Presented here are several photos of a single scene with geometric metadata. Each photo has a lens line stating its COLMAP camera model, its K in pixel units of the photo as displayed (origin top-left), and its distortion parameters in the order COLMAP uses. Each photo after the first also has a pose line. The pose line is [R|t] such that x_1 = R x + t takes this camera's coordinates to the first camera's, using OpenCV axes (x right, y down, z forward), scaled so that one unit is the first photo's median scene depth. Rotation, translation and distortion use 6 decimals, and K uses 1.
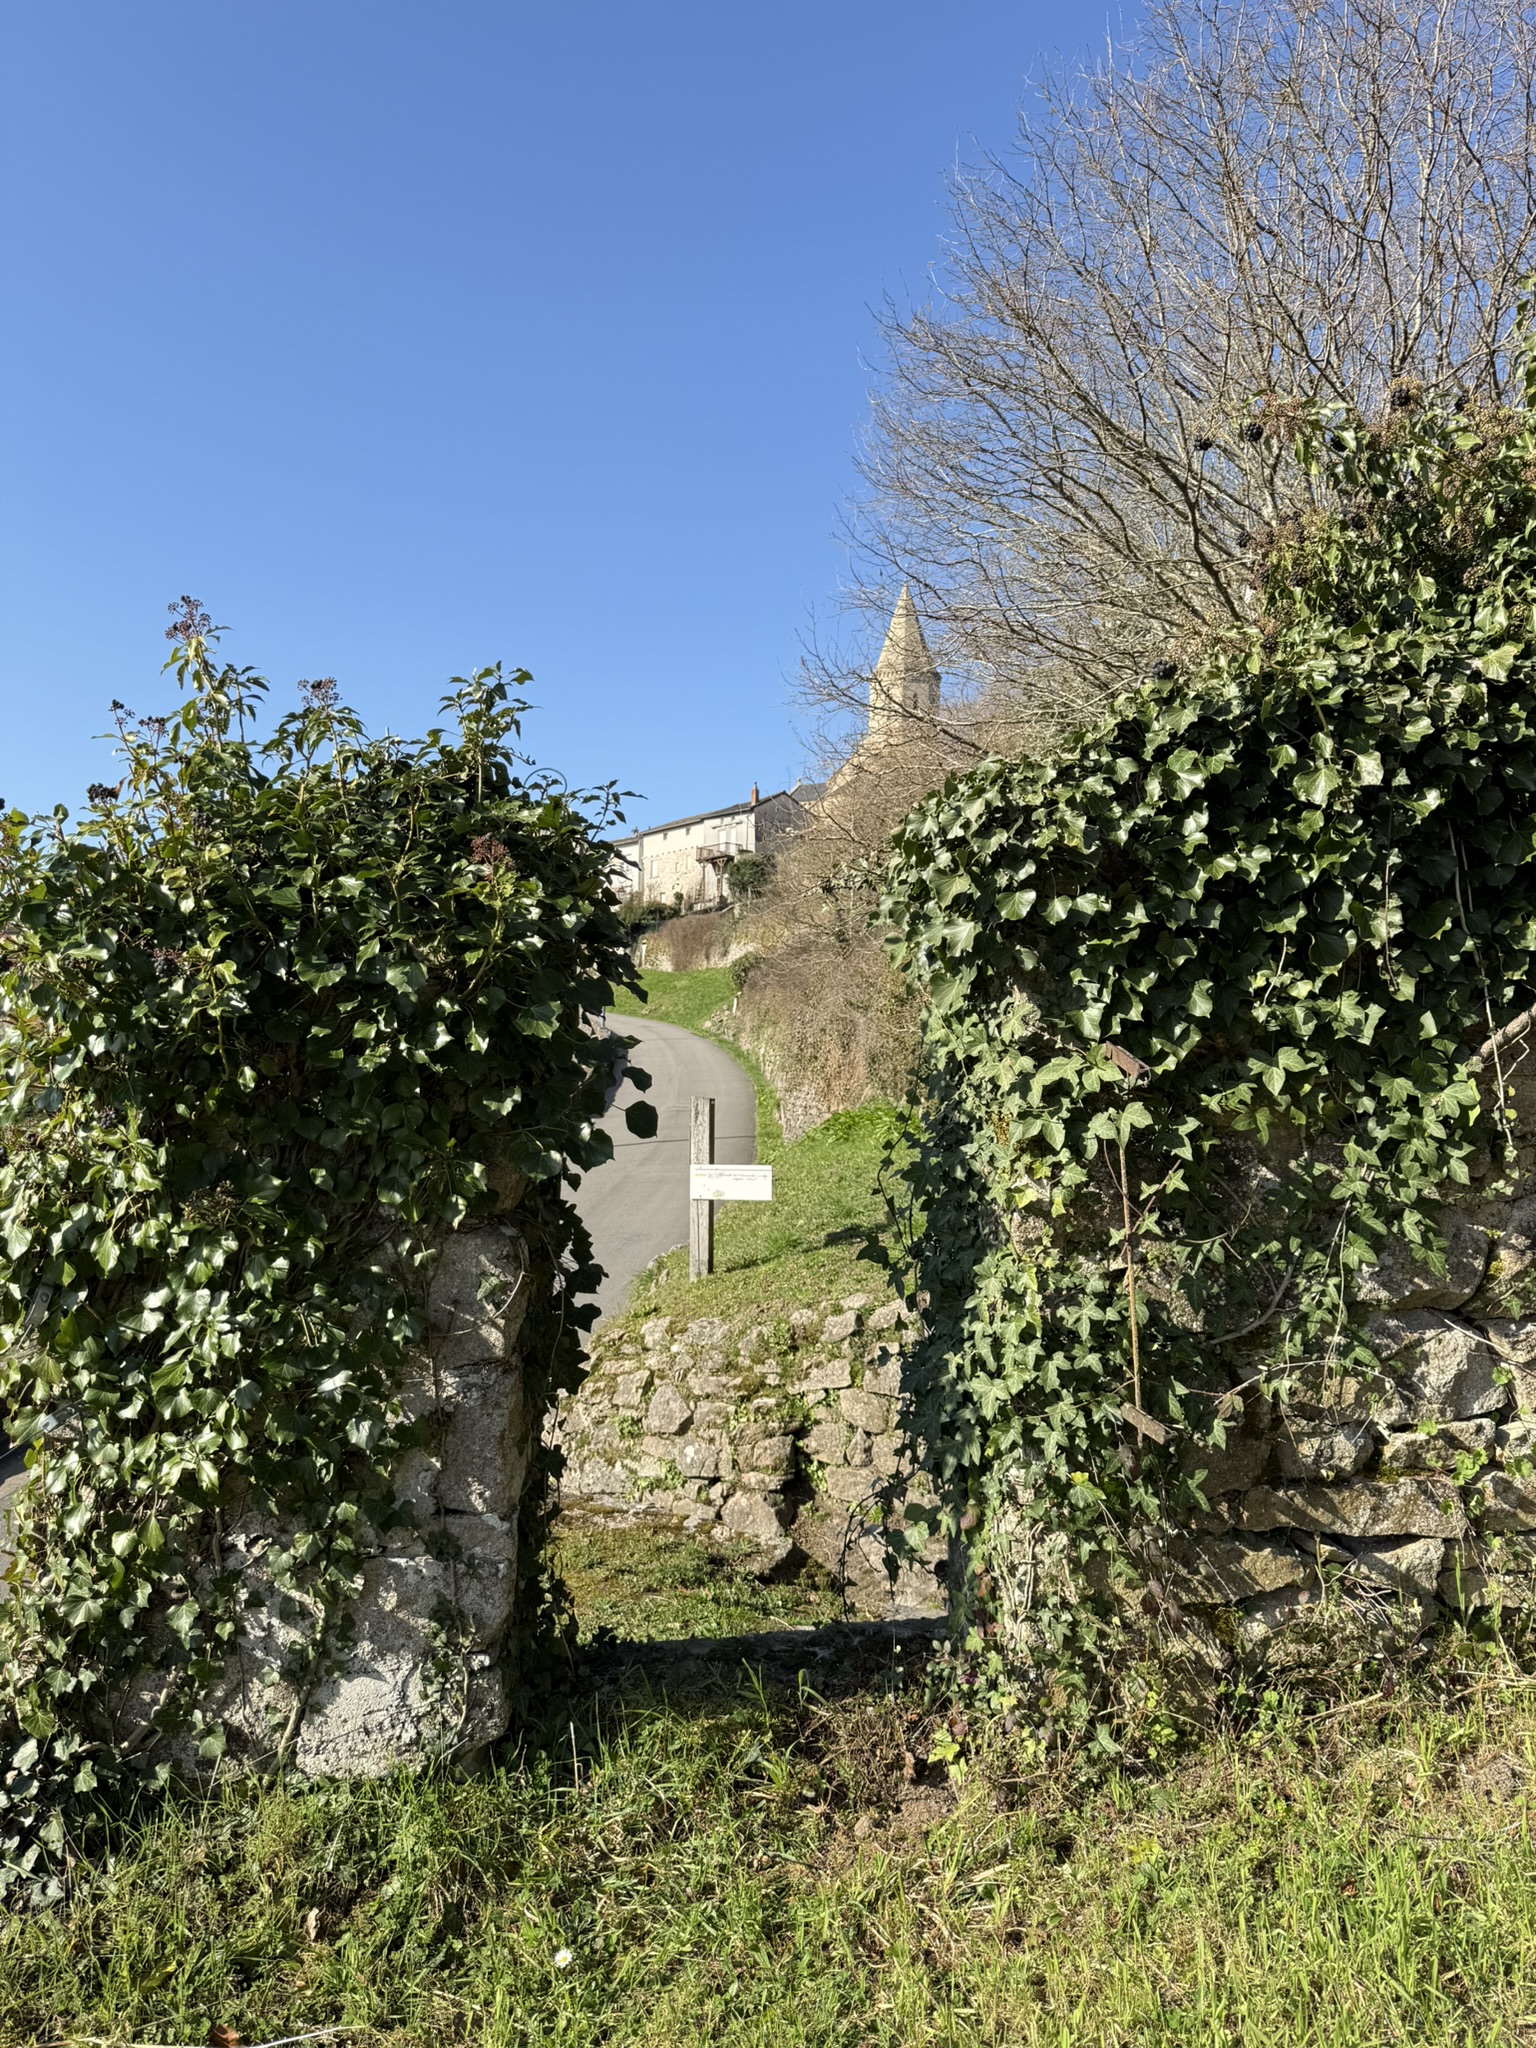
lens RADIAL K [[1433.0, 0, 769.5], [0, 1433.0, 1030.5], [0, 0, 1]] dist [0.000143, 0.000088]
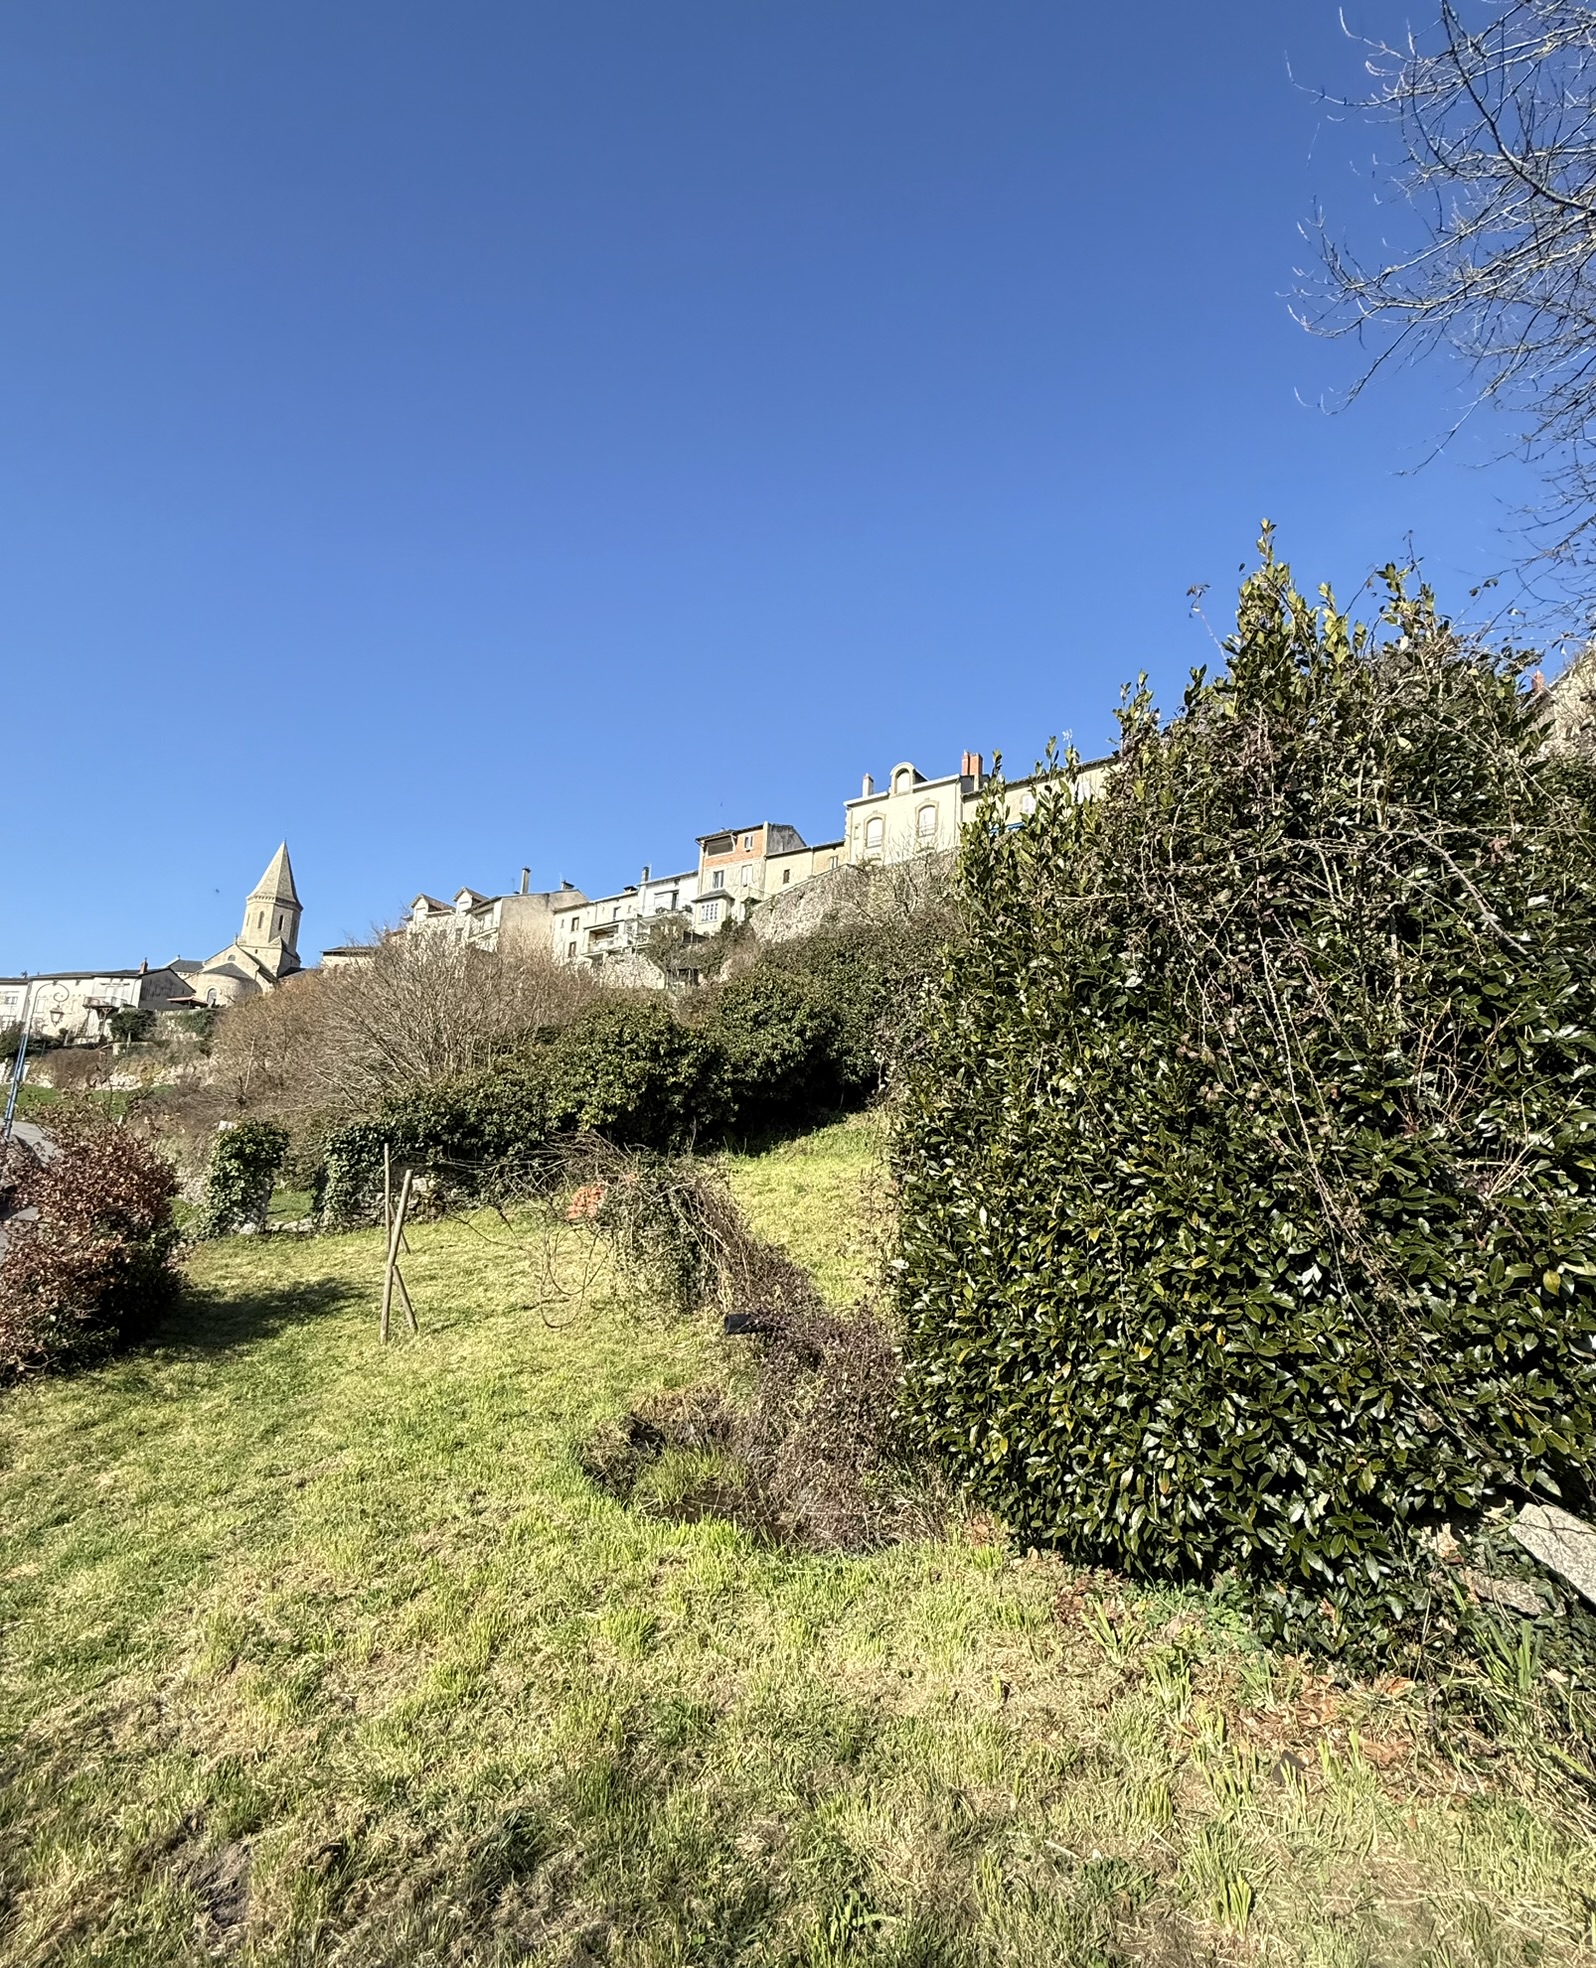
lens RADIAL K [[944.5, 0, 799.5], [0, 944.5, 1003.9], [0, 0, 1]] dist [-0.001521, 0.000012]
pose [[0.802718, 0.160726, 0.574292, -0.021709], [-0.064553, 0.980757, -0.184253, -0.000947], [-0.592855, 0.110831, 0.797646, -0.115181]]
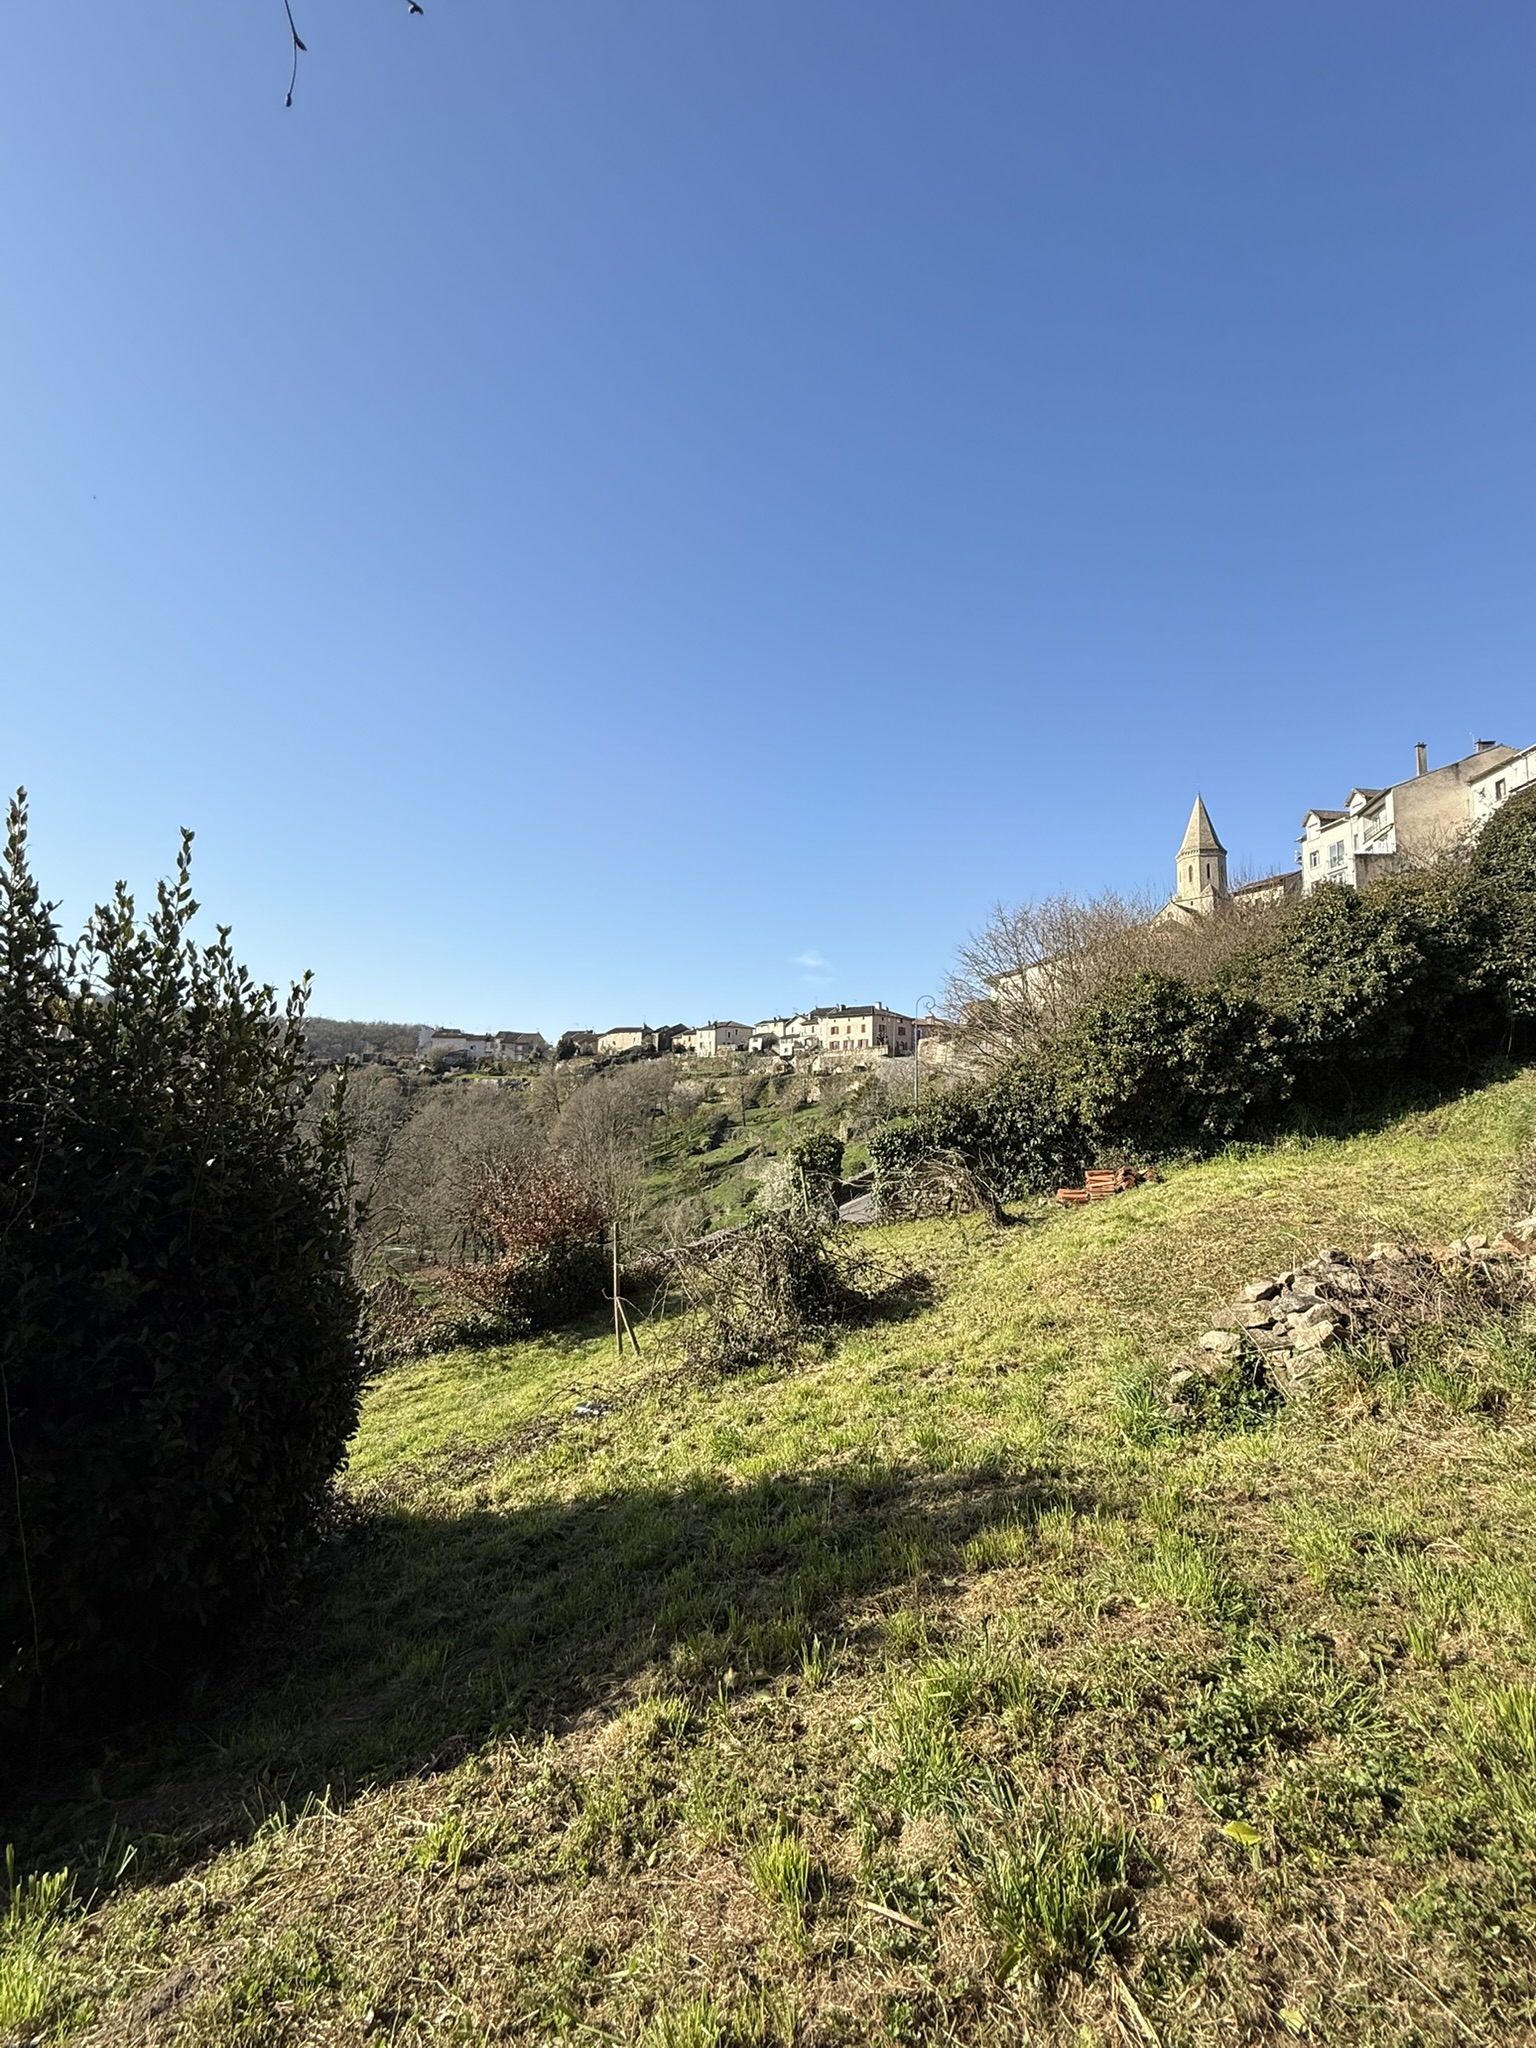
lens RADIAL K [[898.7, 0, 765.6], [0, 898.7, 1021.8], [0, 0, 1]] dist [0.000061, -0.000010]
pose [[0.935563, -0.038421, -0.351064, 0.036369], [0.014868, 0.997468, -0.069542, -0.011914], [0.352847, 0.059842, 0.933766, -0.114860]]
